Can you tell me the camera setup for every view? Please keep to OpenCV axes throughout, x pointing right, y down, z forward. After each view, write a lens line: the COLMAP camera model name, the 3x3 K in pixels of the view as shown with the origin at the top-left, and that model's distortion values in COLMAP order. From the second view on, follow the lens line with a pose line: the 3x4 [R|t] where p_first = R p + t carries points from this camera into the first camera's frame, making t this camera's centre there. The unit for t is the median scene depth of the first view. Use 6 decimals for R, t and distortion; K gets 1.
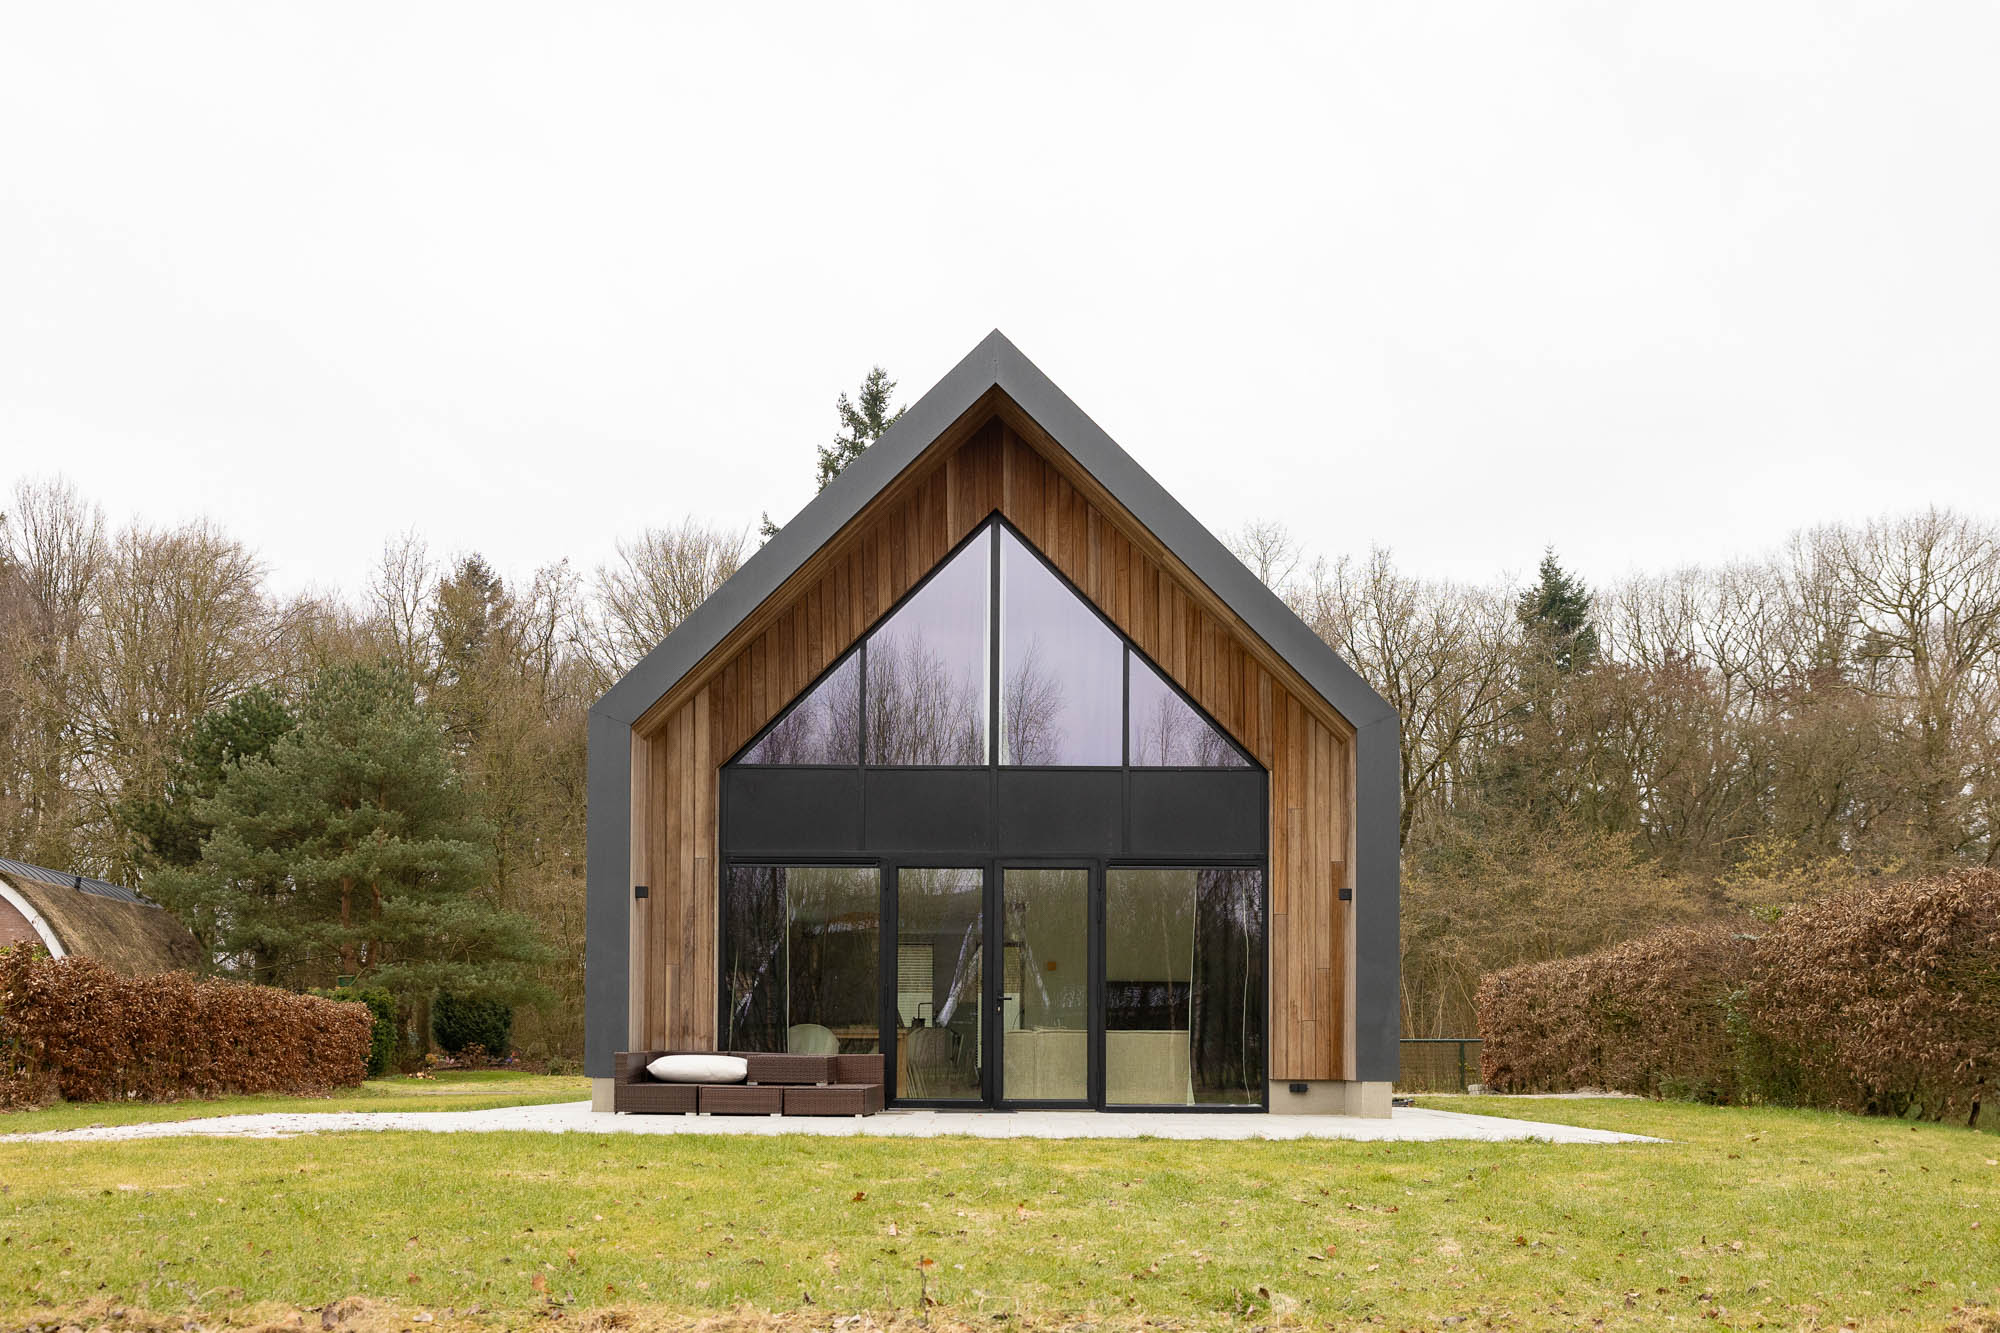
lens RADIAL K [[1770.6, 0, 1000.0], [0, 1770.6, 666.5], [0, 0, 1]] dist [-0.034495, -0.001381]
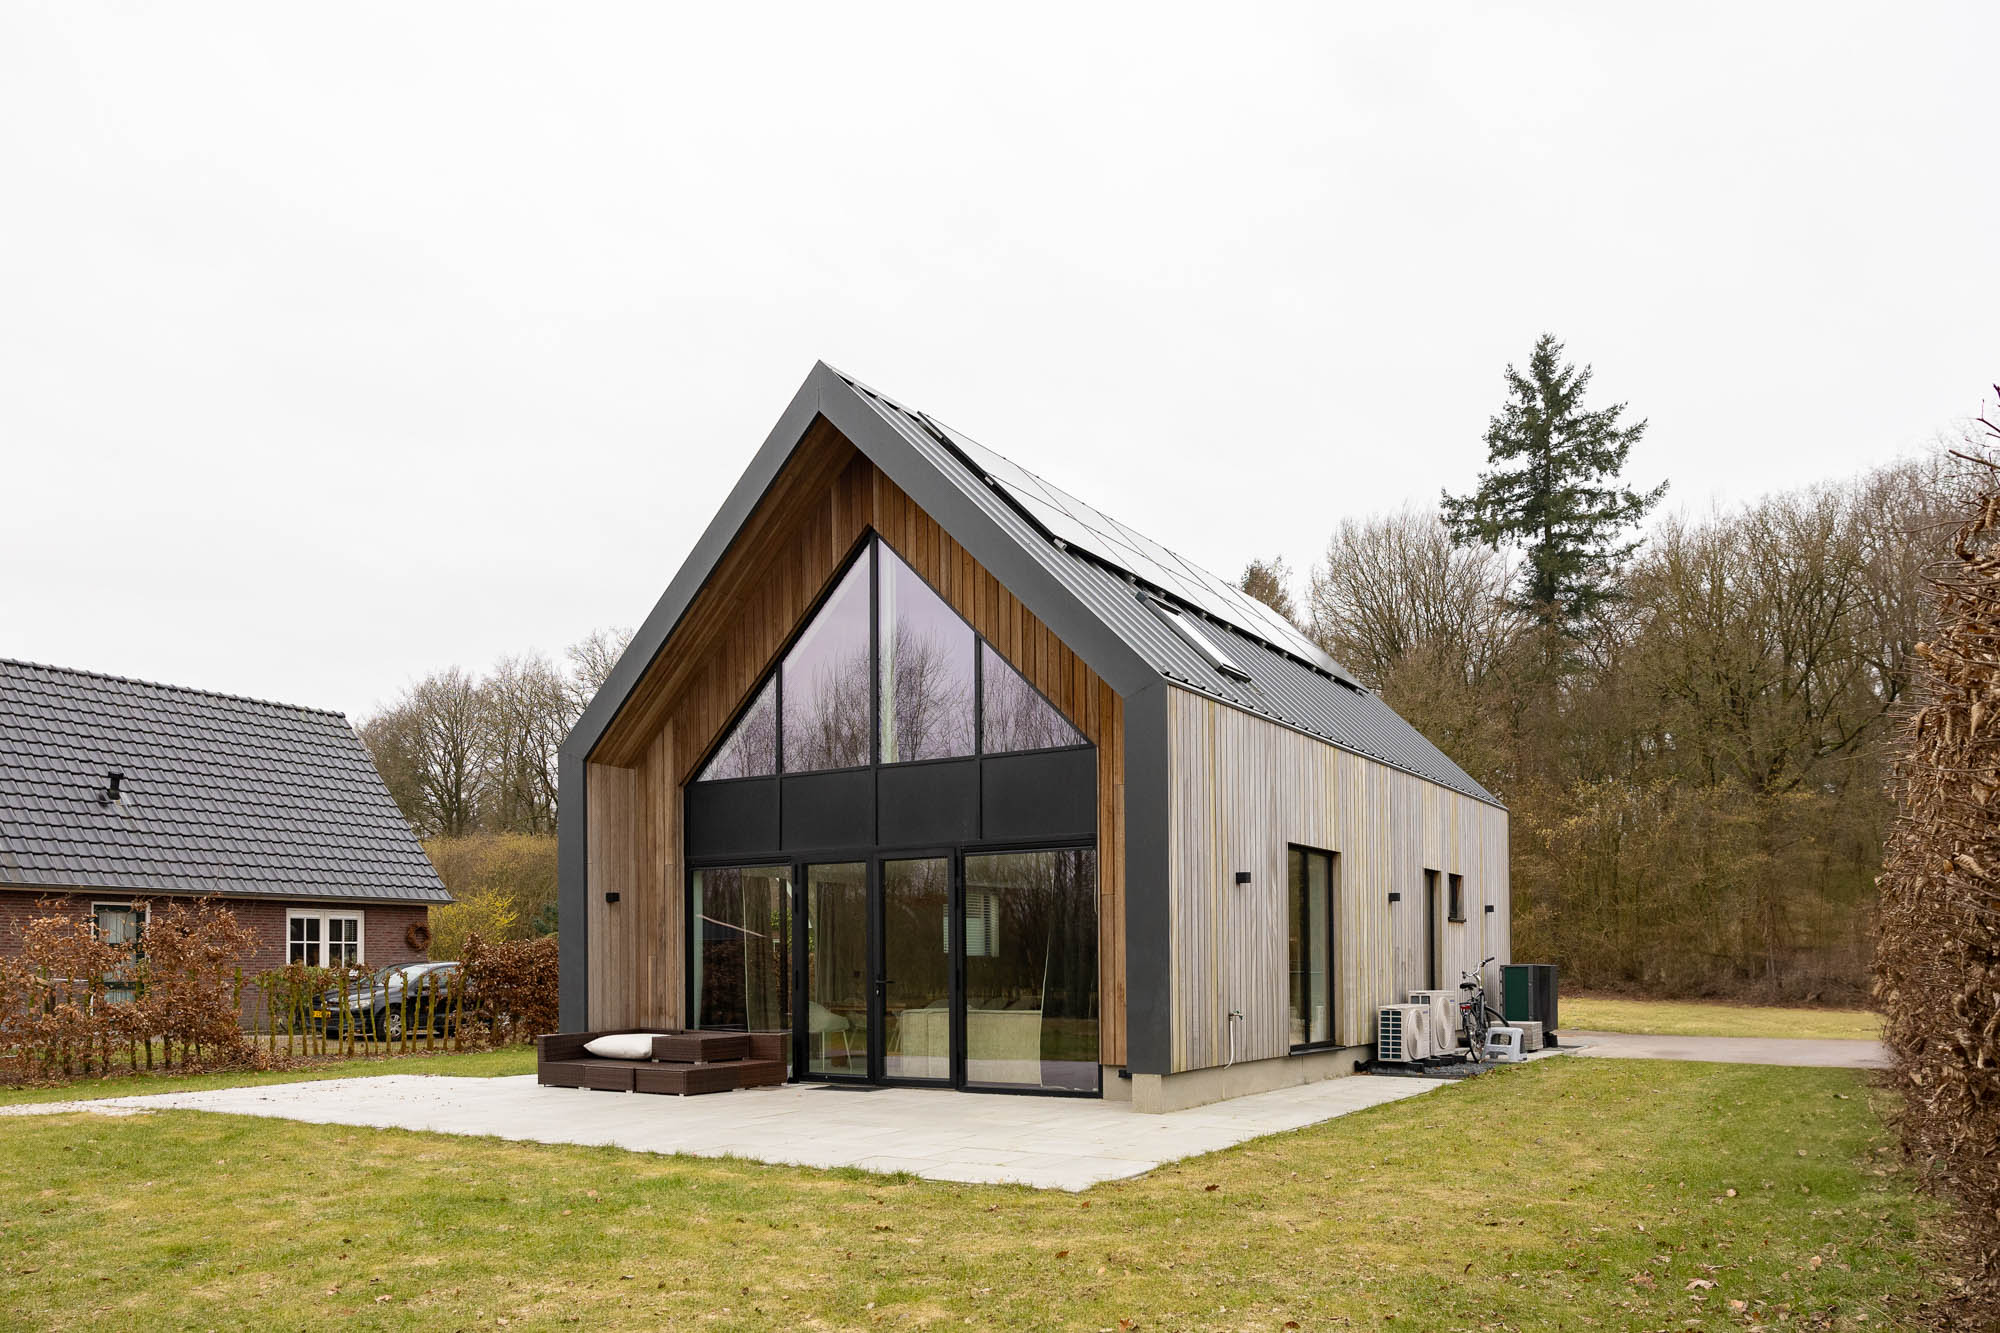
lens RADIAL K [[1484.0, 0, 985.4], [0, 1484.0, 705.1], [0, 0, 1]] dist [-0.005205, -0.001787]
pose [[0.841429, -0.103724, -0.530319, 0.533861], [0.127138, 0.991855, 0.007728, 0.021598], [0.525198, -0.073926, 0.847763, 0.275578]]
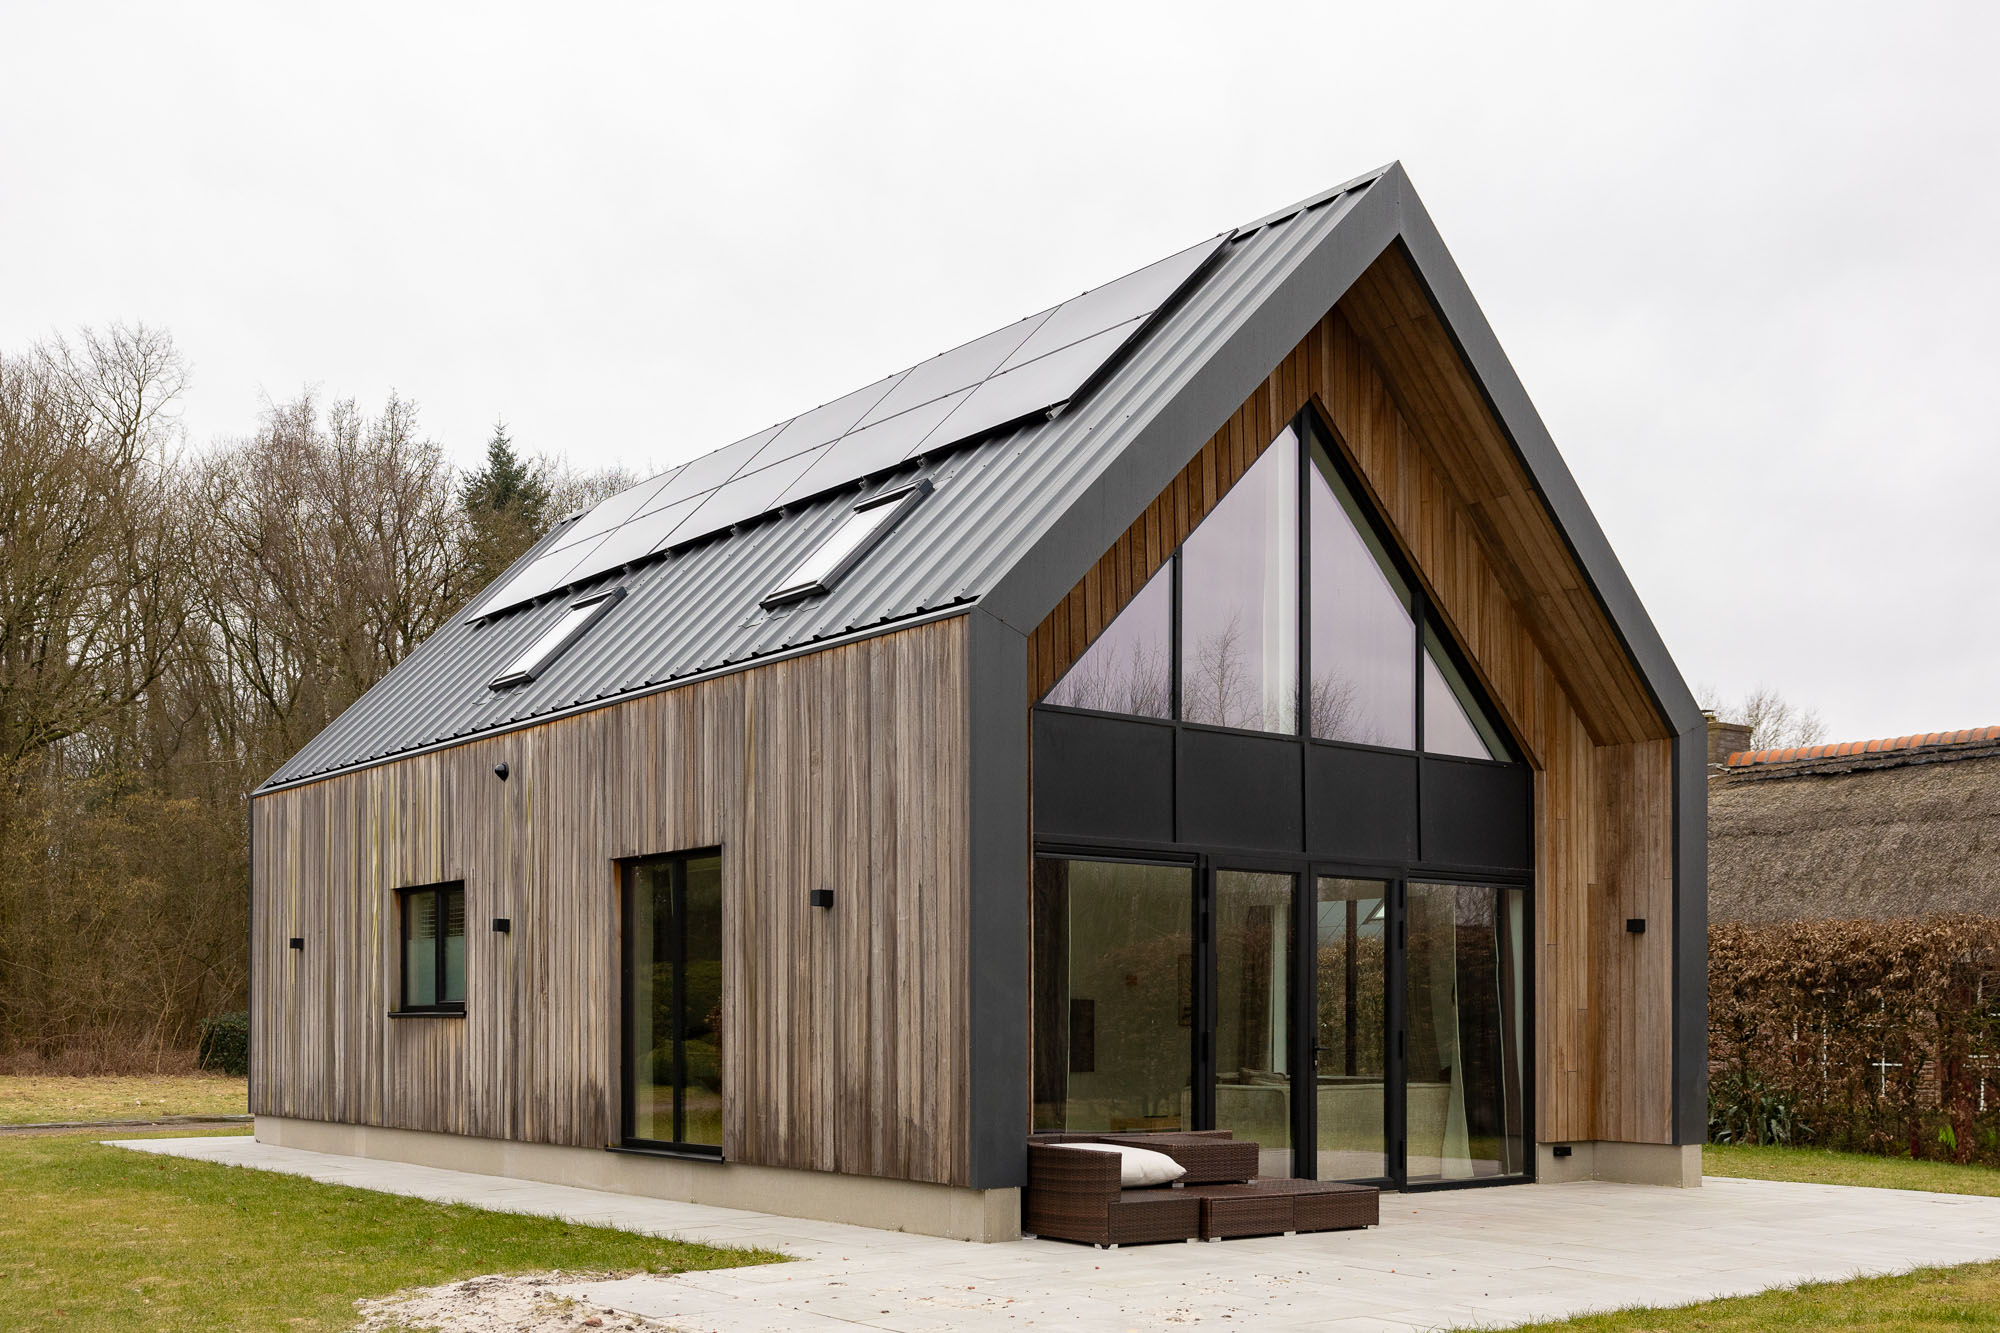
lens RADIAL K [[2062.9, 0, 1000.0], [0, 2062.9, 666.5], [0, 0, 1]] dist [0.003829, 0.015771]
pose [[0.781431, 0.103042, 0.615424, -0.644386], [-0.136798, 0.990568, 0.007846, 0.037245], [-0.608811, -0.090320, 0.788157, 0.393546]]
